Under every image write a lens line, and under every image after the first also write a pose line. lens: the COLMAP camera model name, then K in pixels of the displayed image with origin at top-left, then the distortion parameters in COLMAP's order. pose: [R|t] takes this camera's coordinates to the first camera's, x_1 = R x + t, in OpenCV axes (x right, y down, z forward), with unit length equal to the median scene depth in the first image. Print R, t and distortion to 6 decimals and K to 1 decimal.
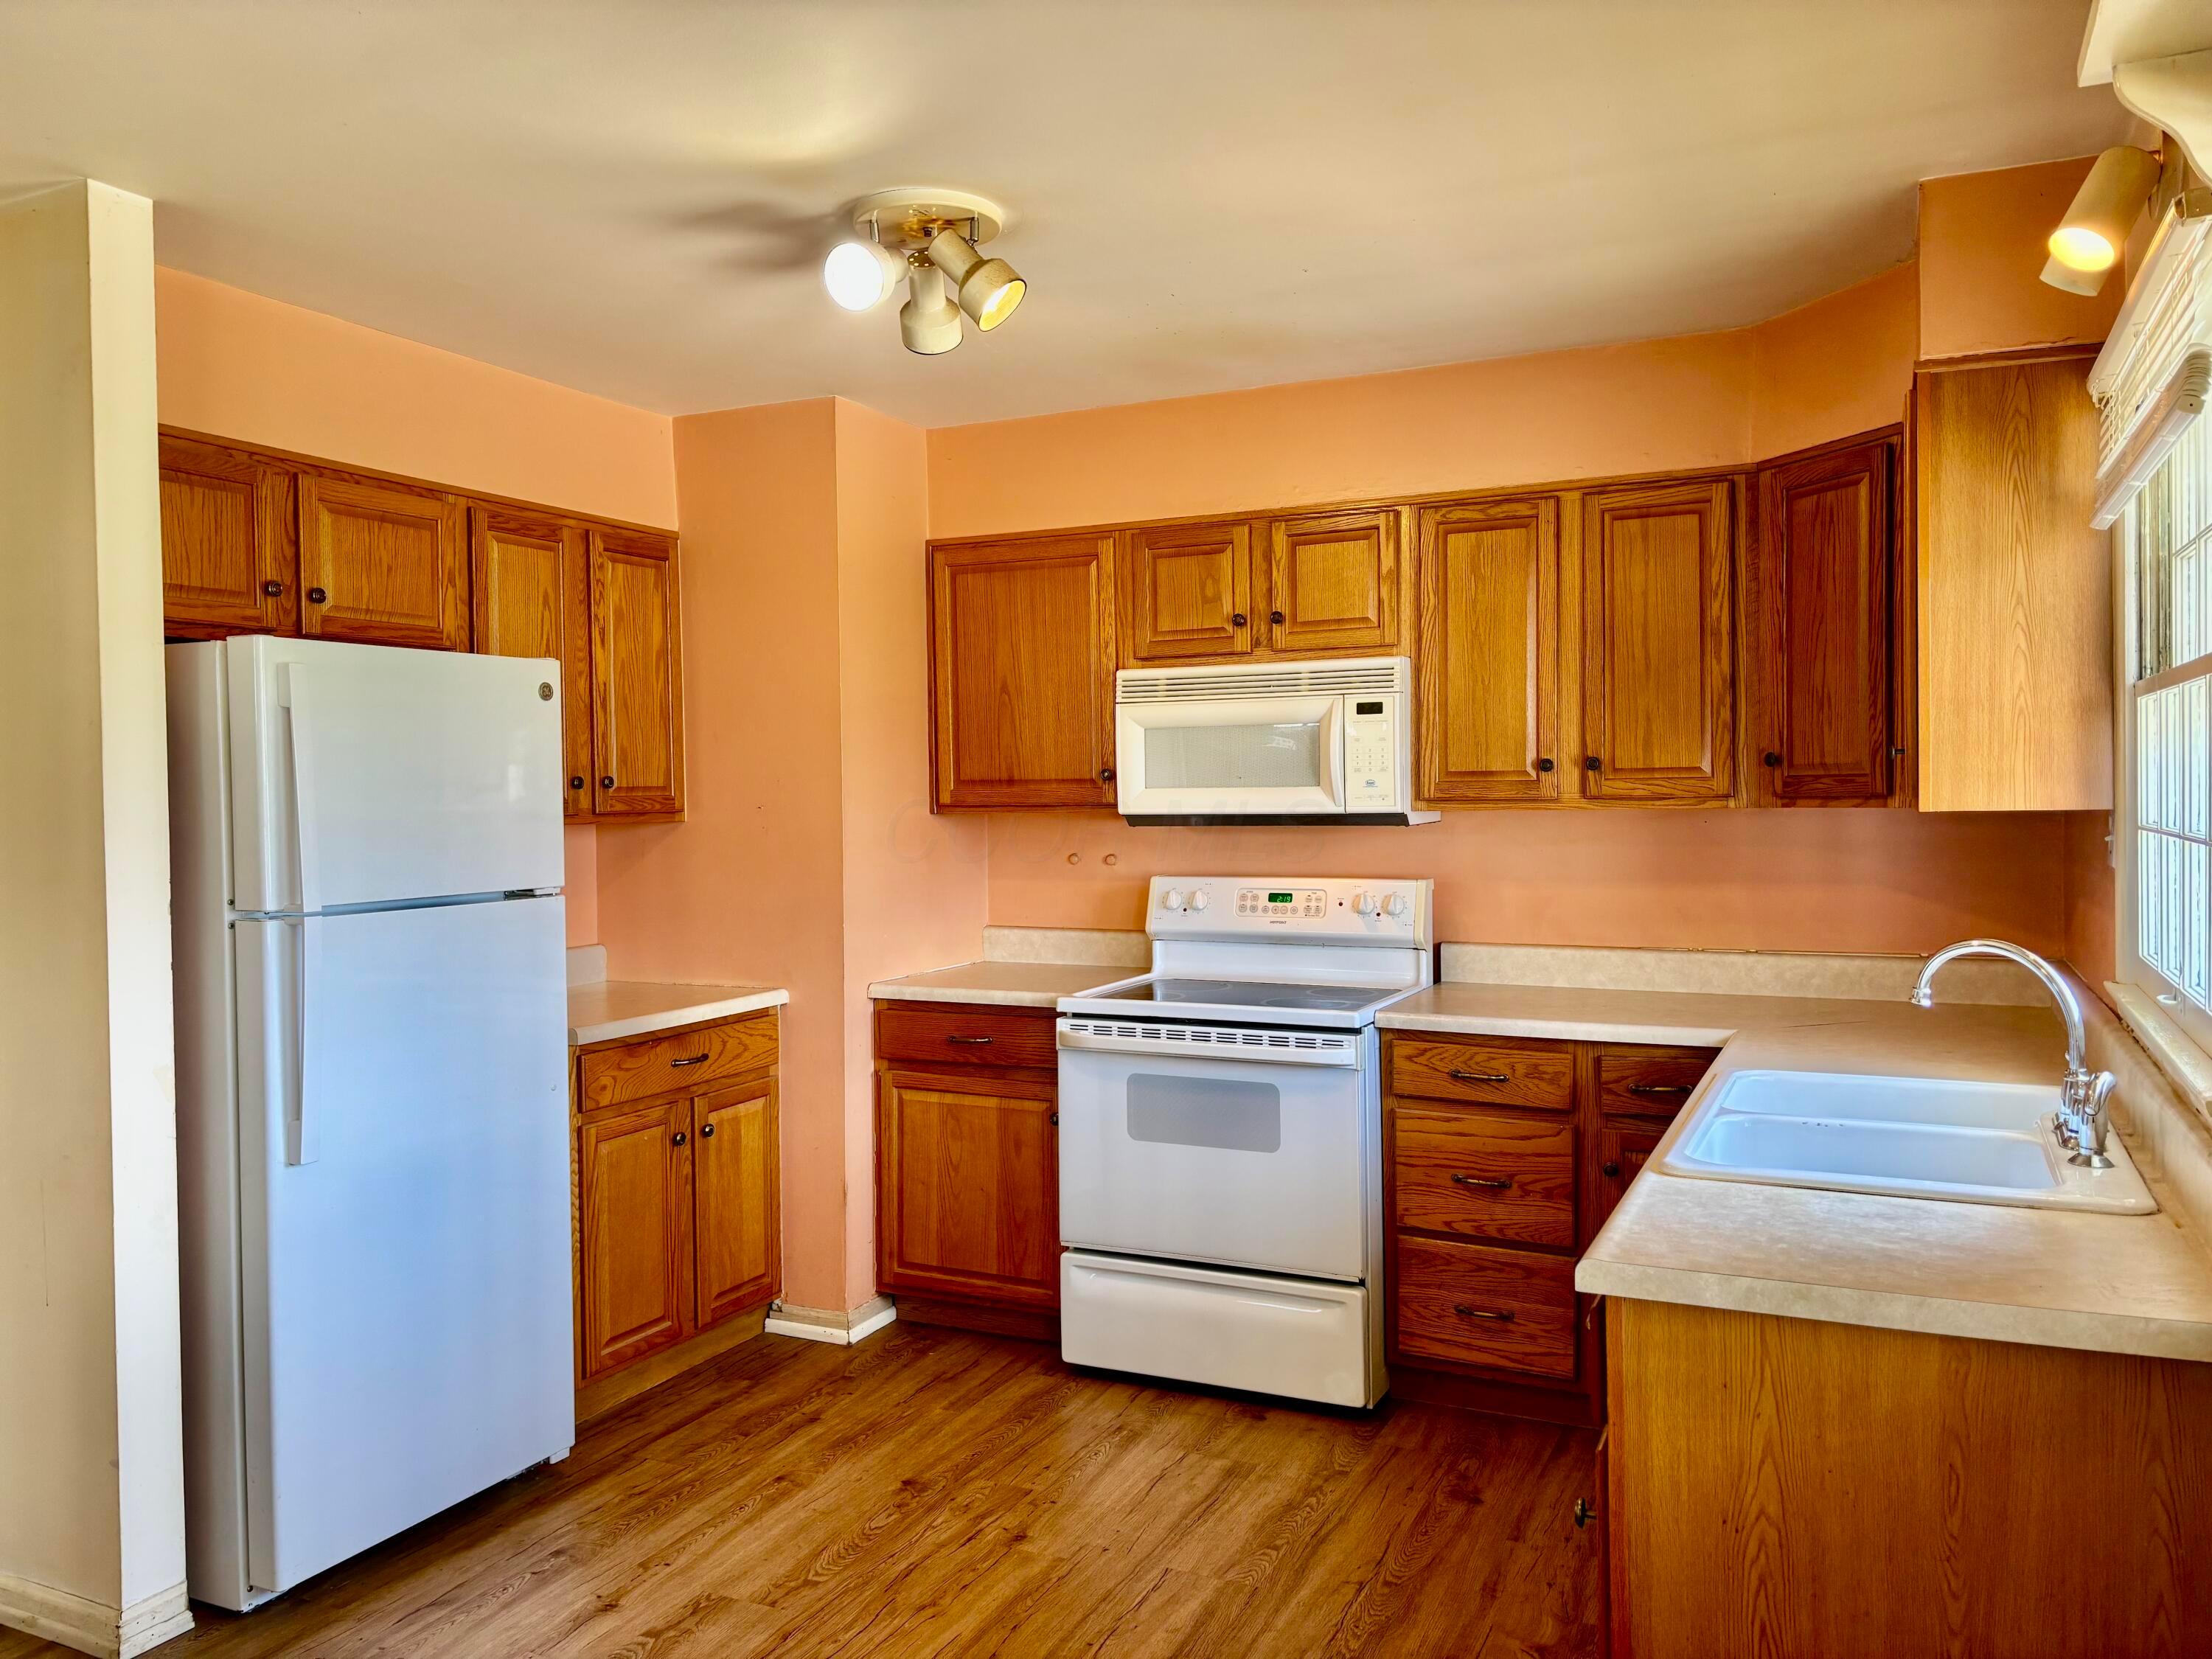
lens RADIAL K [[1658.5, 0, 1106.0], [0, 1658.5, 829.5], [0, 0, 1]] dist [0.182406, -0.500055]
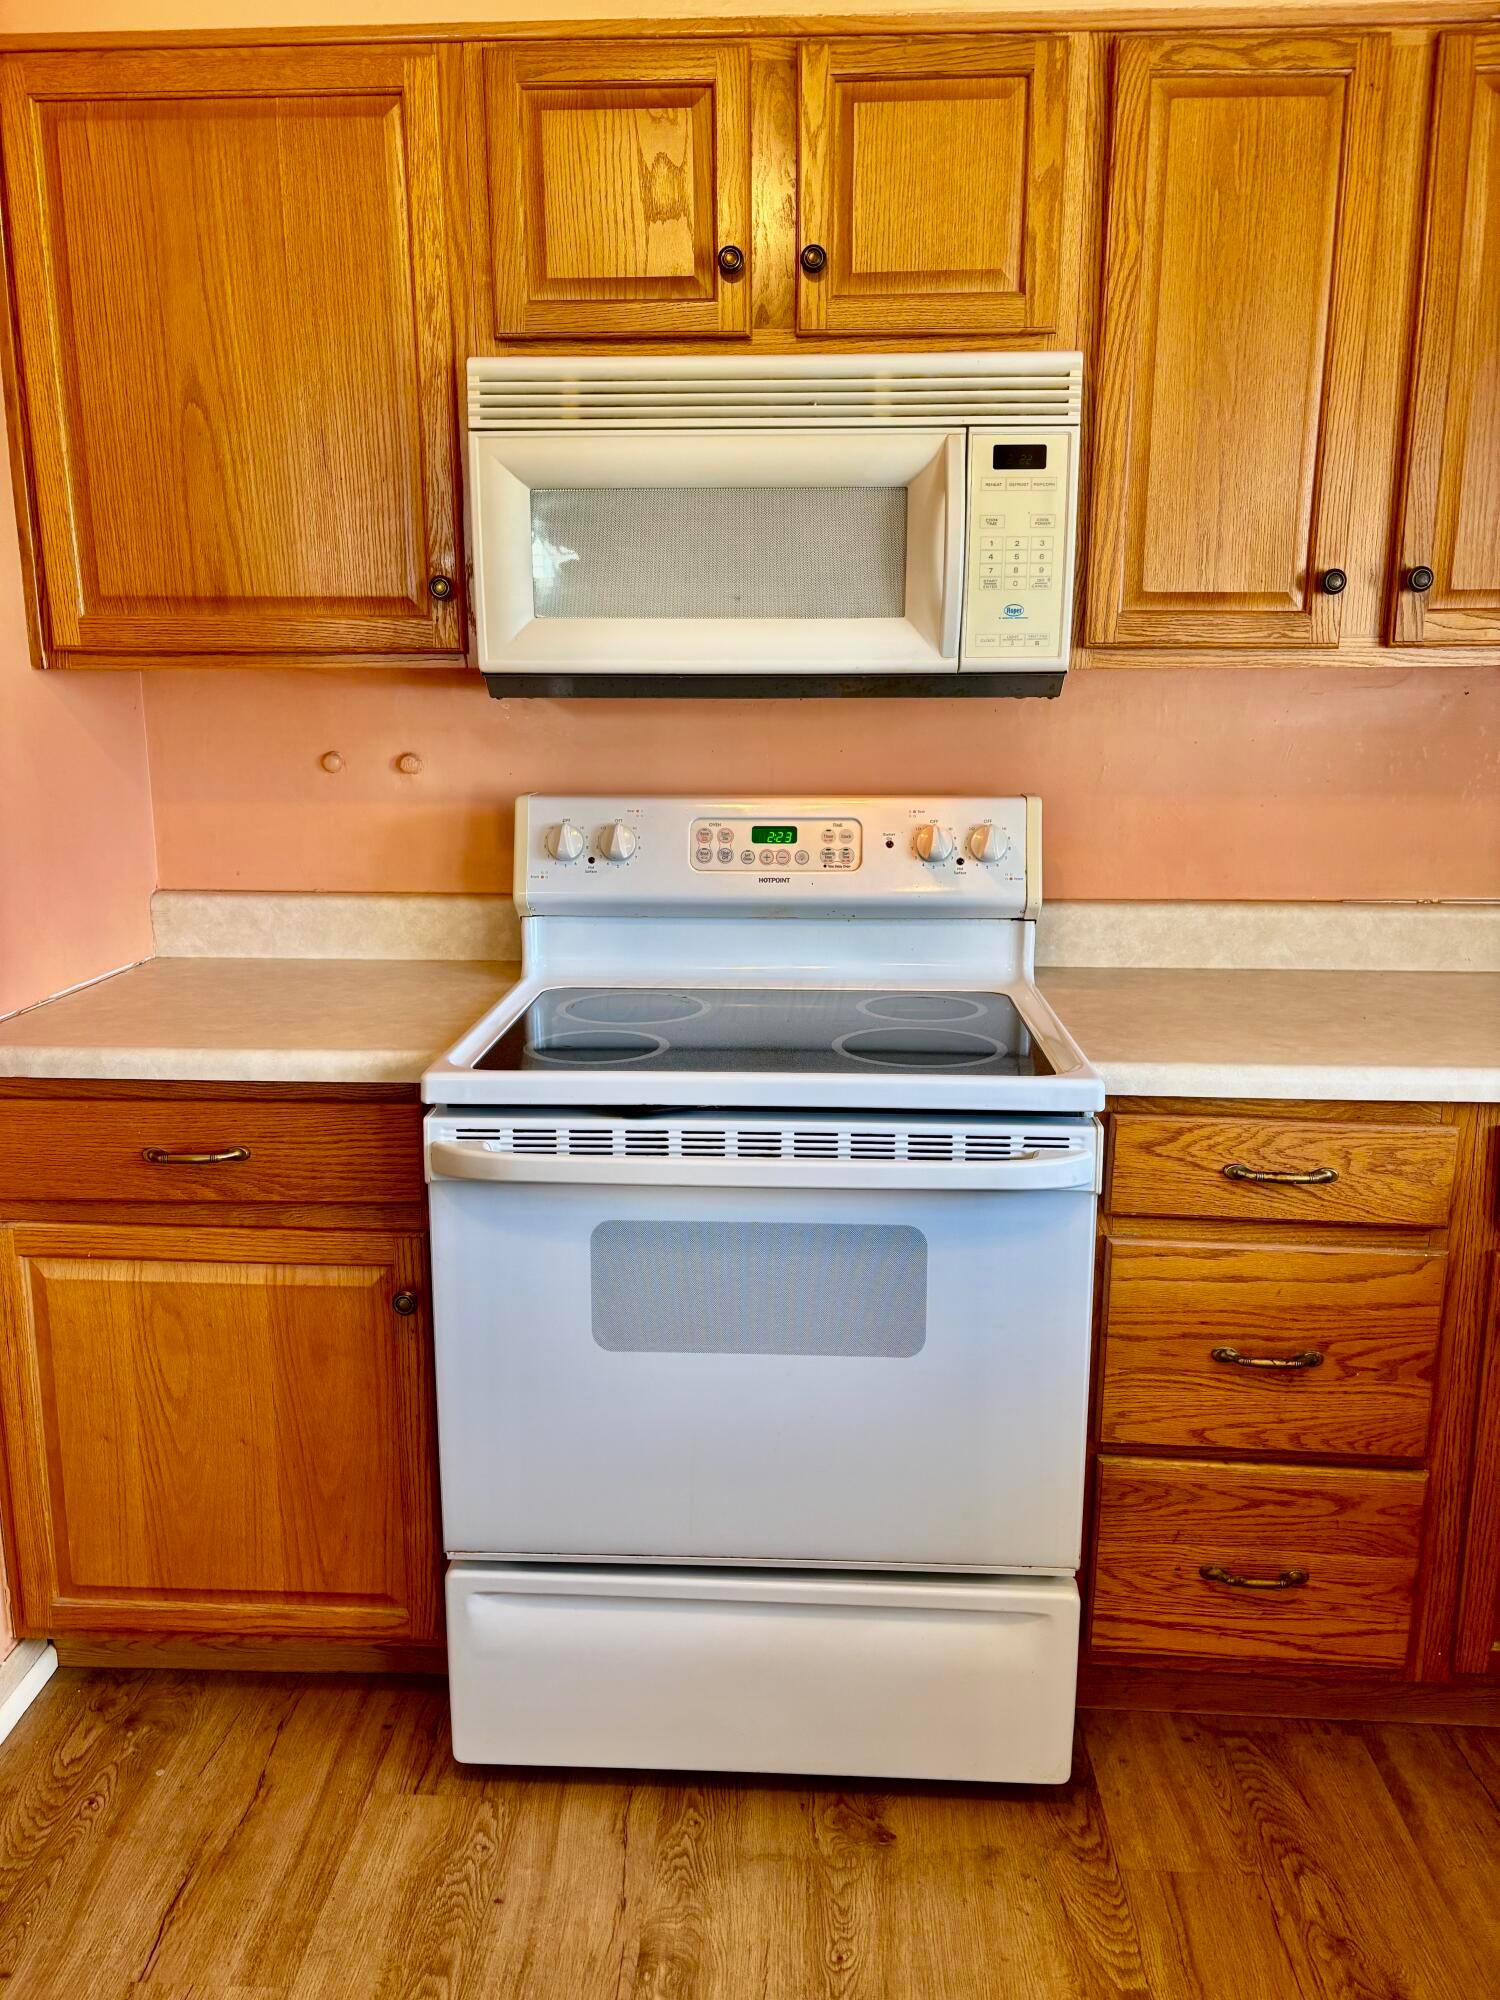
lens RADIAL K [[1489.5, 0, 746.8], [0, 1489.5, 1012.6], [0, 0, 1]] dist [0.065871, -0.078526]
pose [[0.923180, -0.070223, 0.377898, -0.099869], [-0.001454, 0.982524, 0.186130, 0.007701], [-0.384365, -0.172381, 0.906945, 0.584477]]
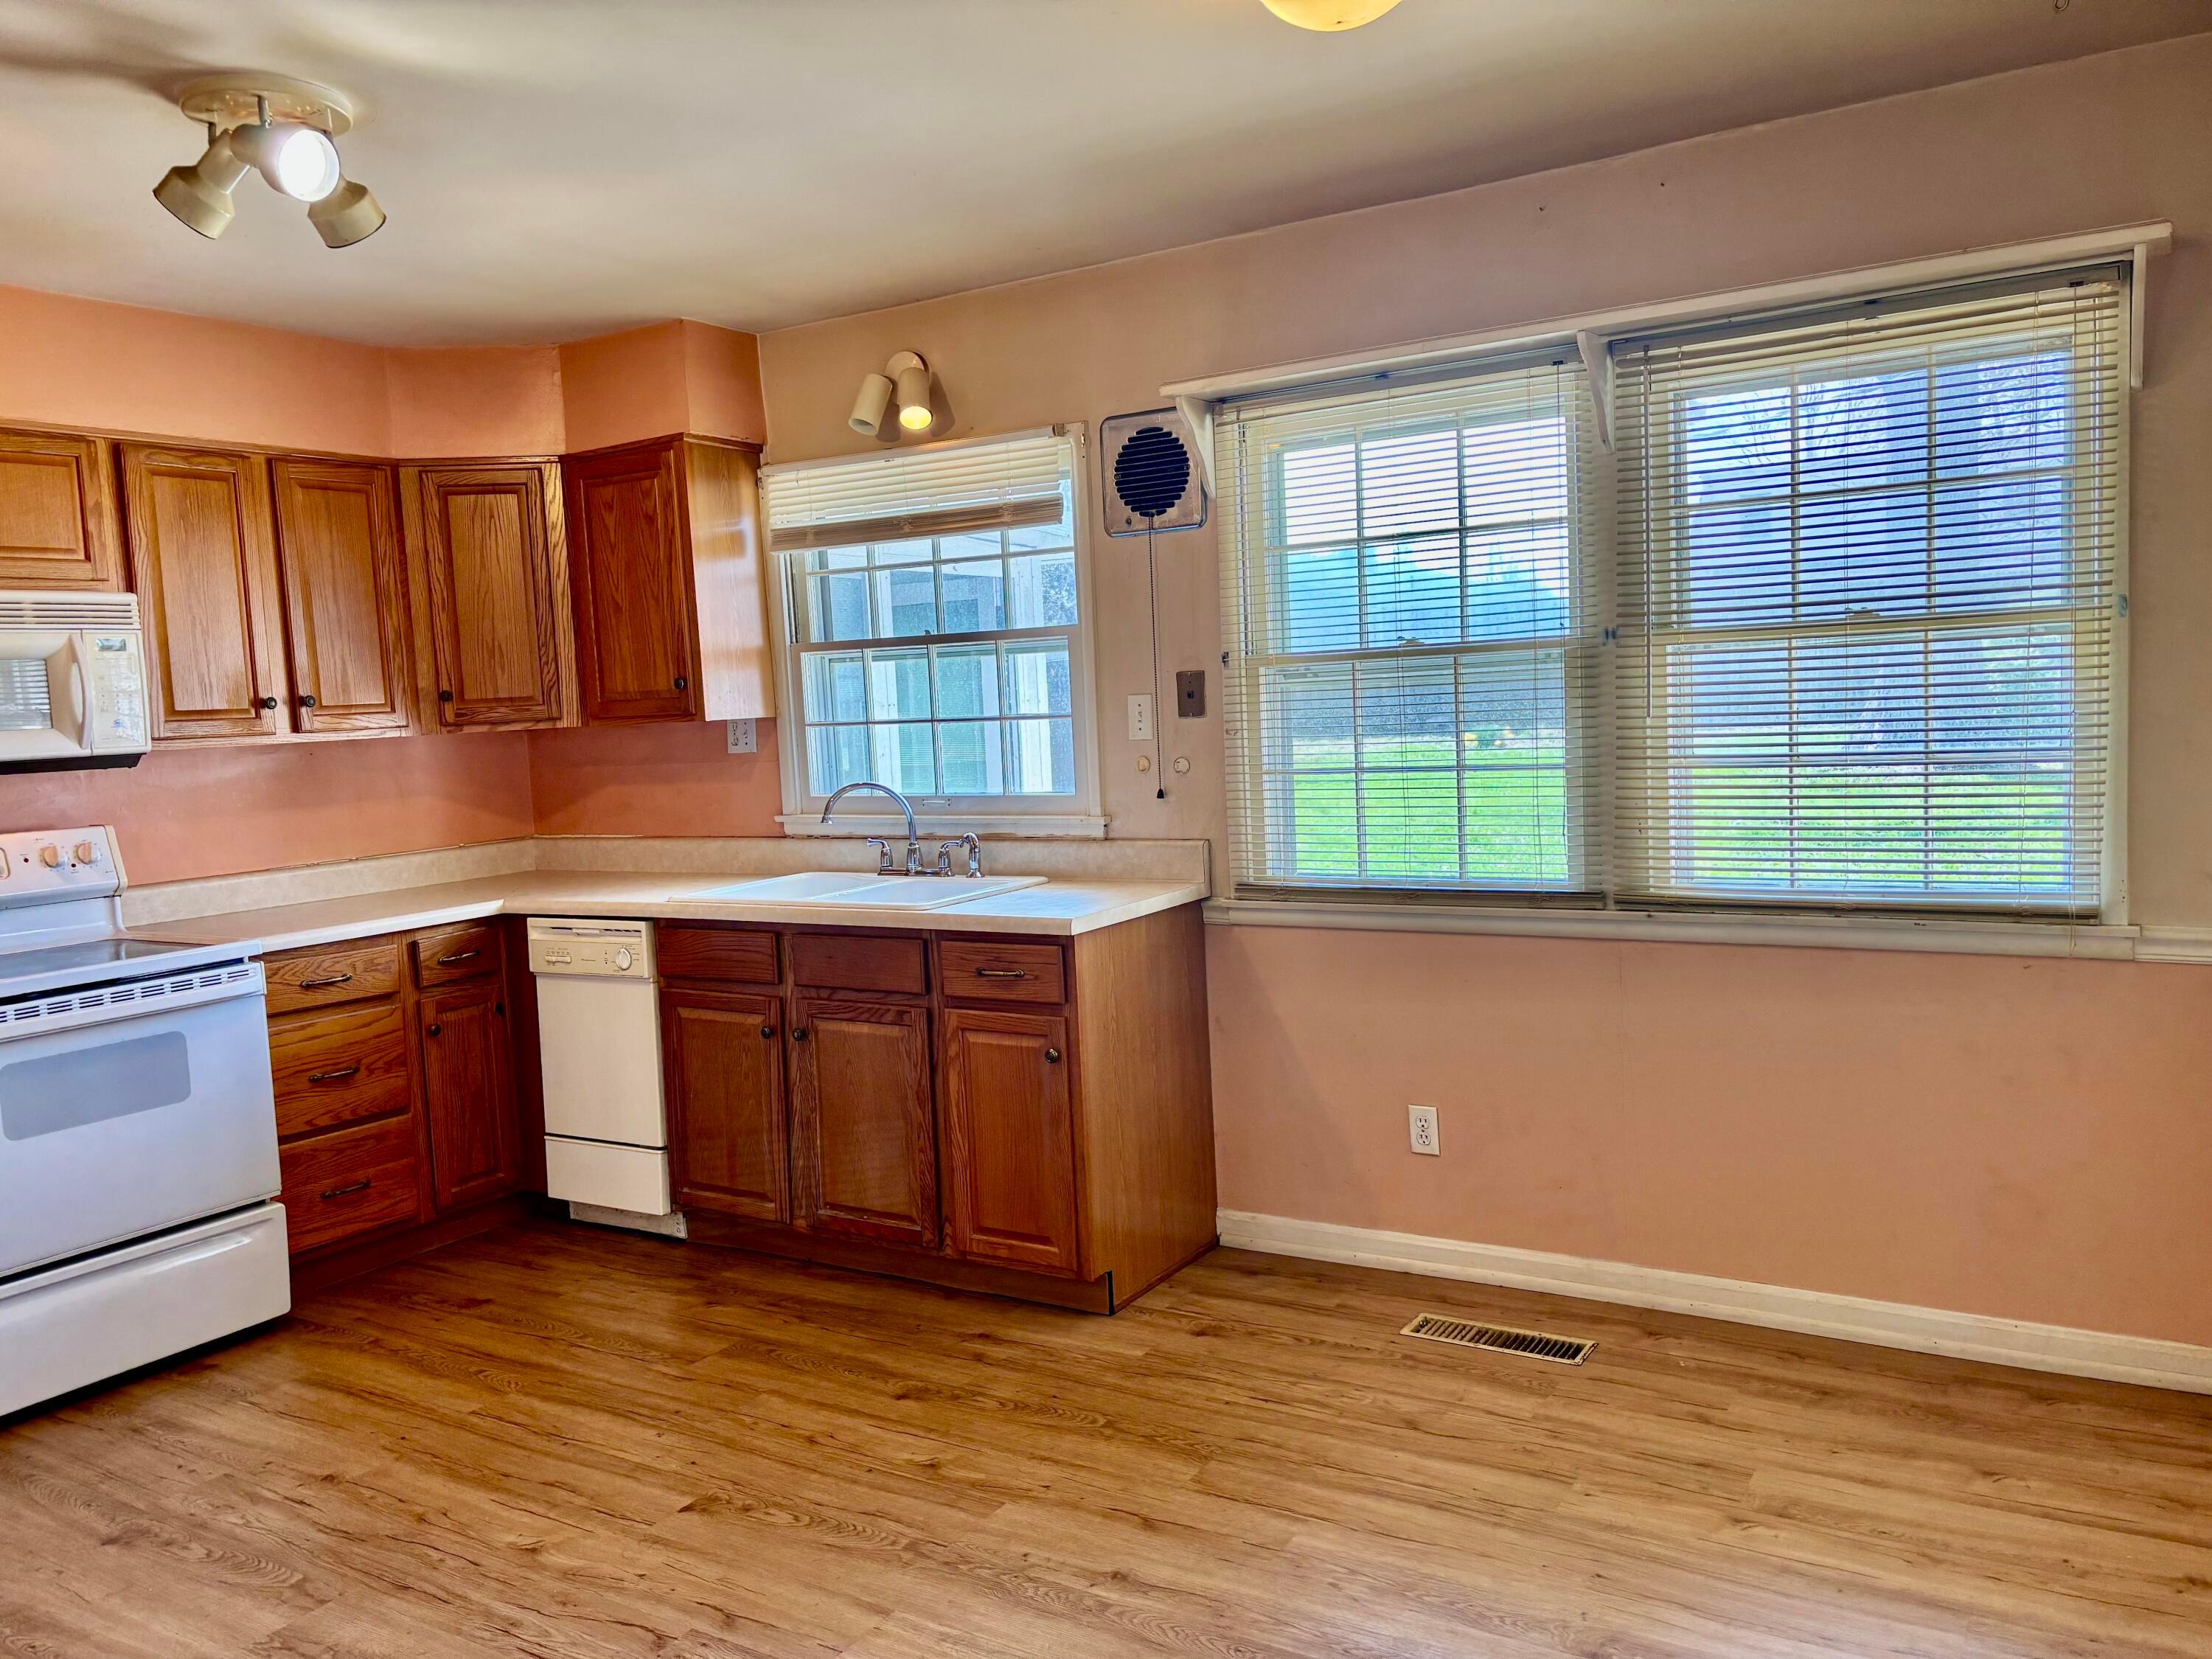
lens RADIAL K [[1647.4, 0, 1112.3], [0, 1647.4, 821.2], [0, 0, 1]] dist [0.065871, -0.078526]
pose [[0.105227, -0.070286, 0.991961, -0.734230], [0.074488, 0.995254, 0.062618, 0.010772], [-0.991655, 0.067300, 0.109963, 0.325068]]
